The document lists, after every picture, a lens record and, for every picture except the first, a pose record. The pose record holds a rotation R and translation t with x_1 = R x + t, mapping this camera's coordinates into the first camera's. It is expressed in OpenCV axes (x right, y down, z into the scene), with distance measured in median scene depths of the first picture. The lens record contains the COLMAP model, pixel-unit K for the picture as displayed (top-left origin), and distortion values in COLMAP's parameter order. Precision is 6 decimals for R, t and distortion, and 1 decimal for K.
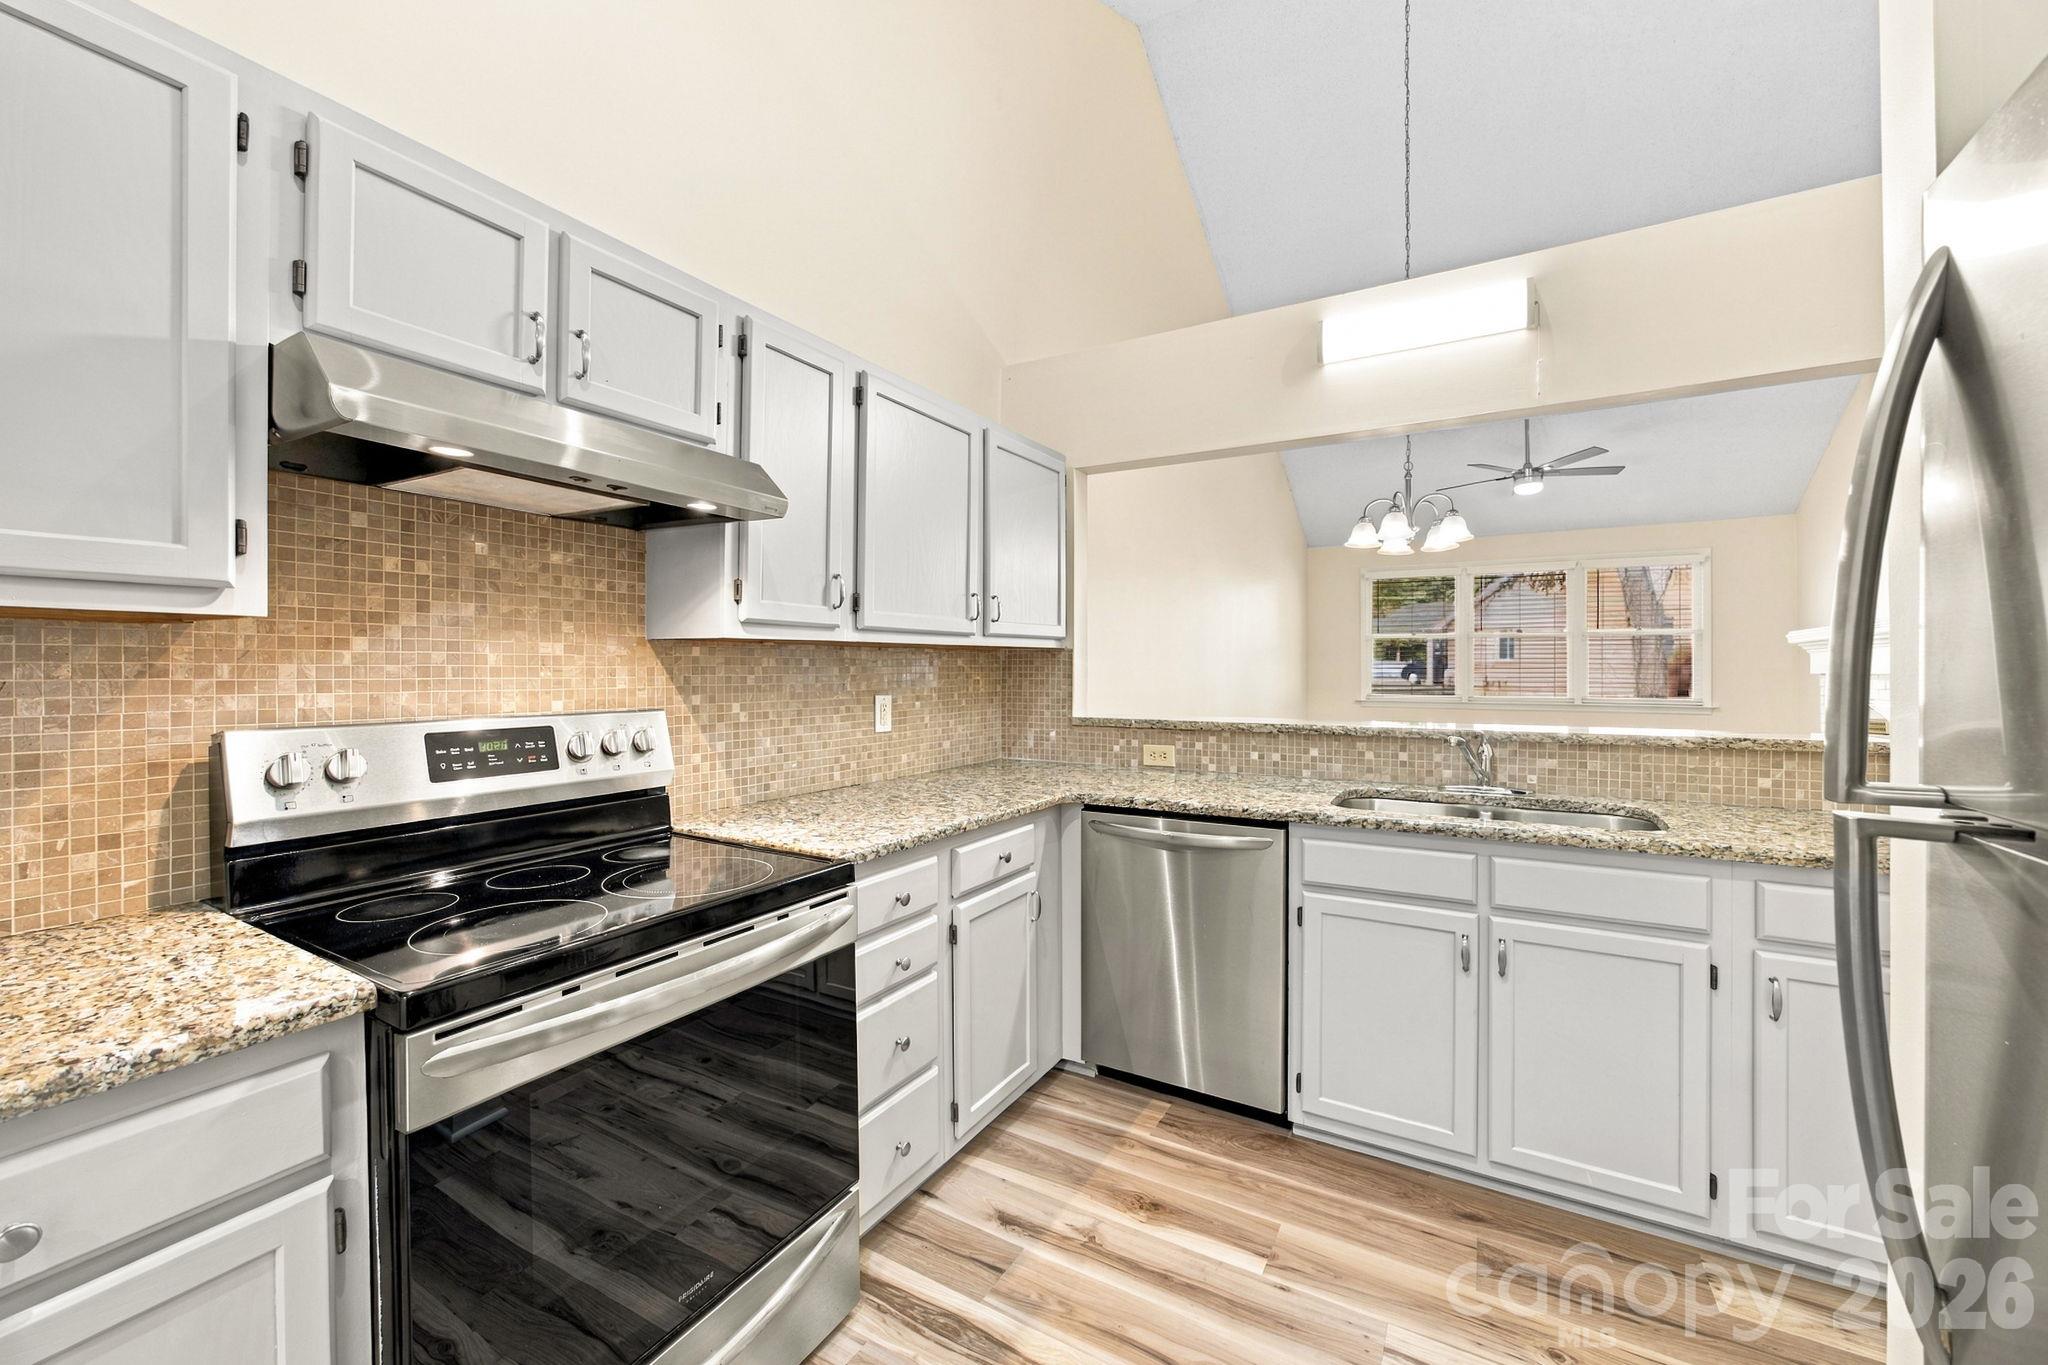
lens RADIAL K [[786.8, 0, 1041.1], [0, 786.8, 674.1], [0, 0, 1]] dist [-0.025620, 0.009351]
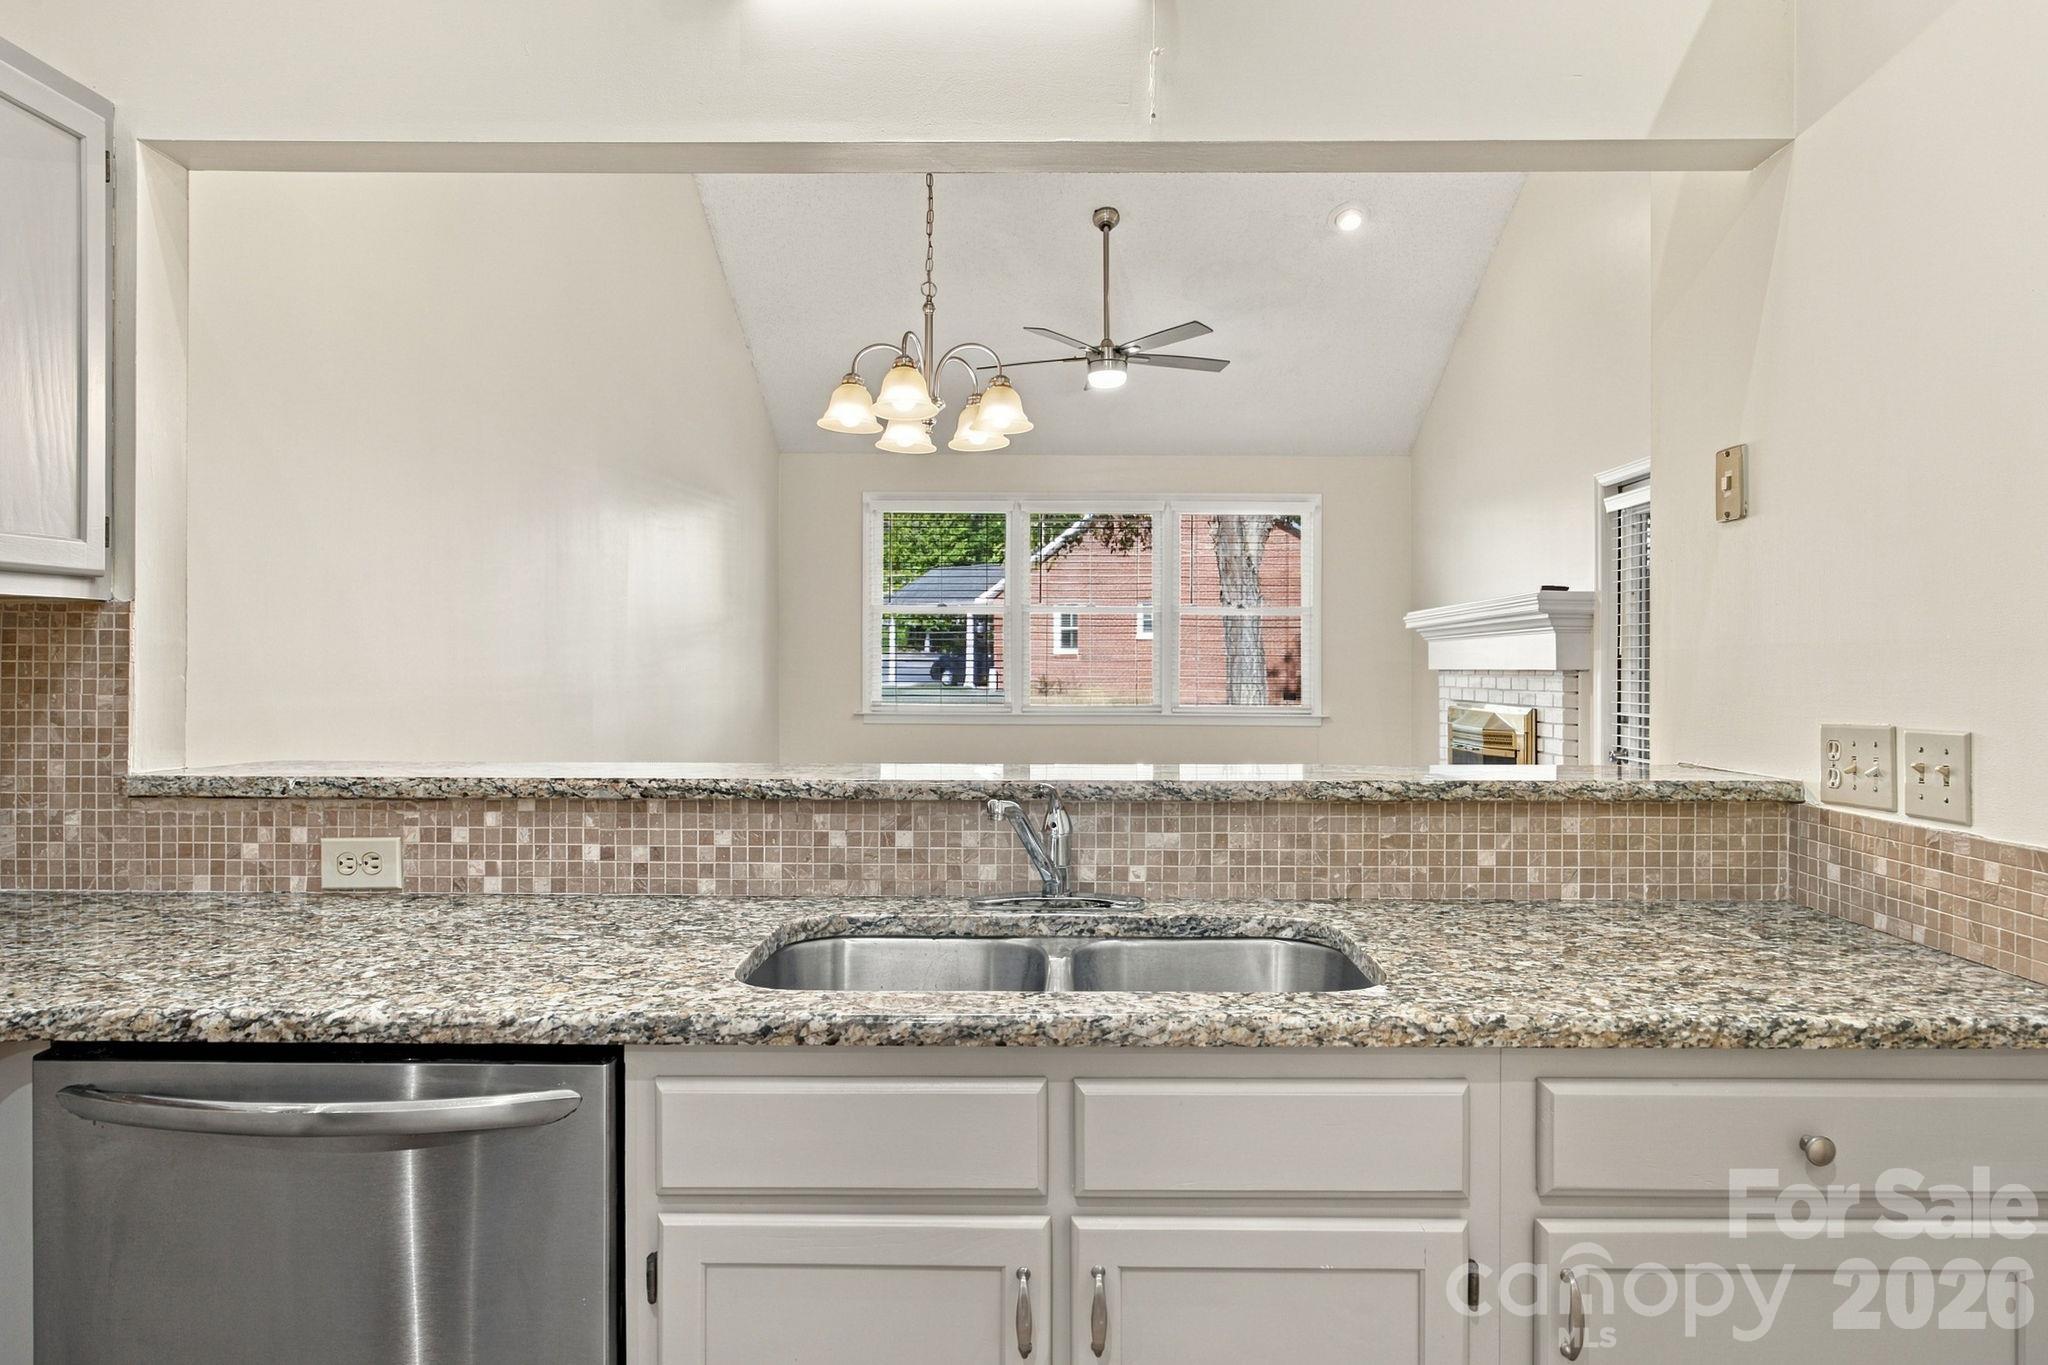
lens RADIAL K [[1242.7, 0, 1035.8], [0, 1242.7, 671.7], [0, 0, 1]] dist [-0.001144, -0.002621]
pose [[0.871478, 0.001471, 0.490432, 0.192762], [-0.002023, 0.999998, 0.000594, 0.003078], [-0.490430, -0.001510, 0.871479, 0.360715]]
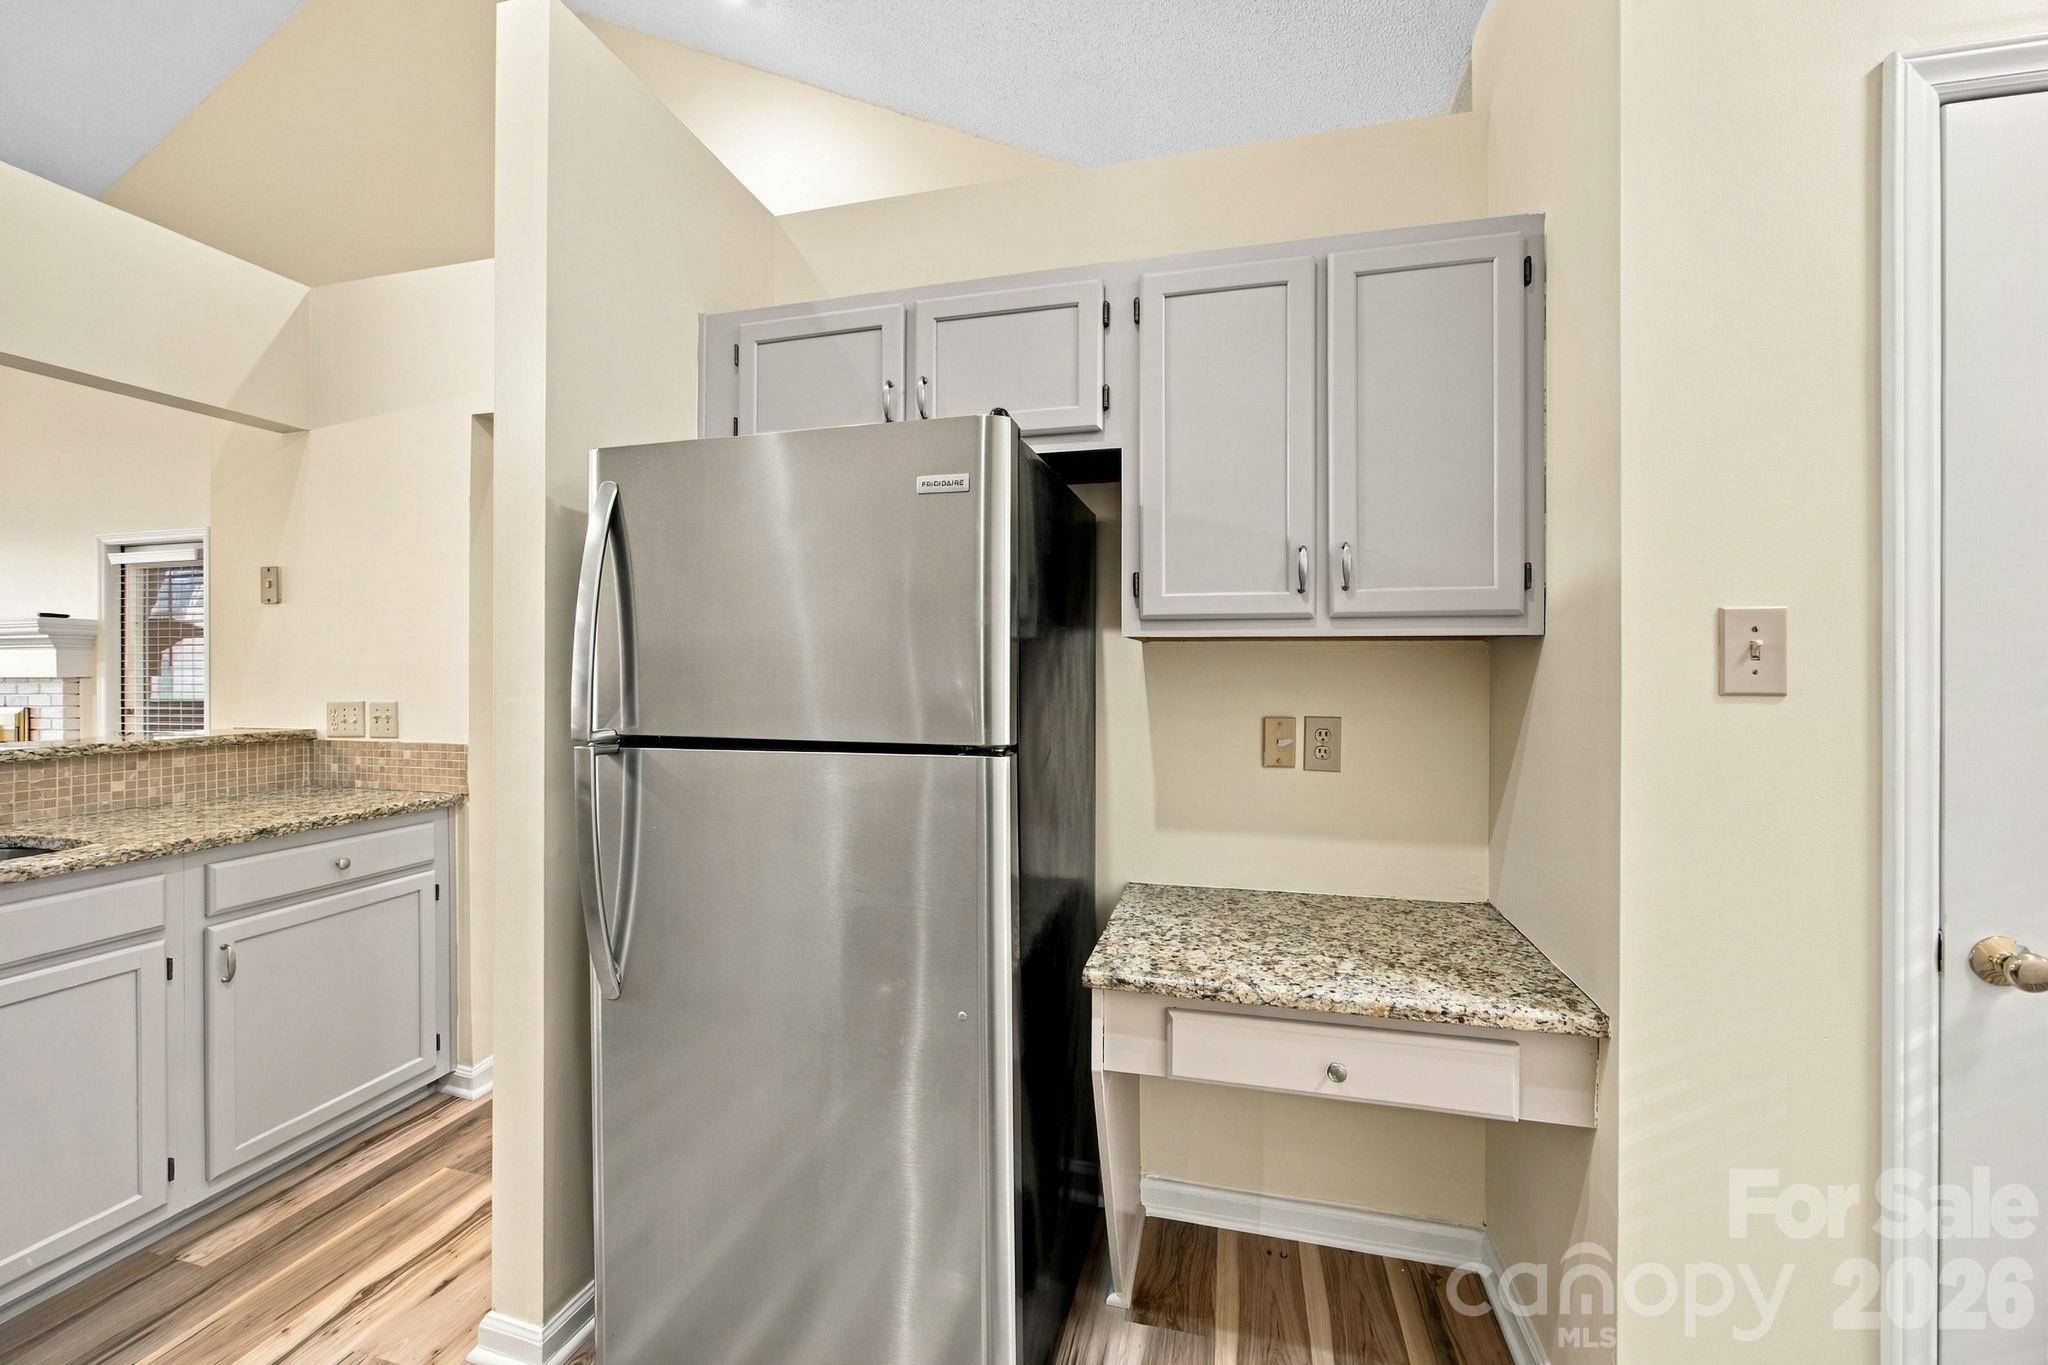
lens RADIAL K [[796.4, 0, 1030.3], [0, 796.4, 672.7], [0, 0, 1]] dist [0.000459, 0.000045]
pose [[-0.279423, -0.000184, 0.960168, -0.390662], [0.005320, 0.999984, 0.001739, -0.002871], [-0.960153, 0.005594, -0.279418, 0.145829]]
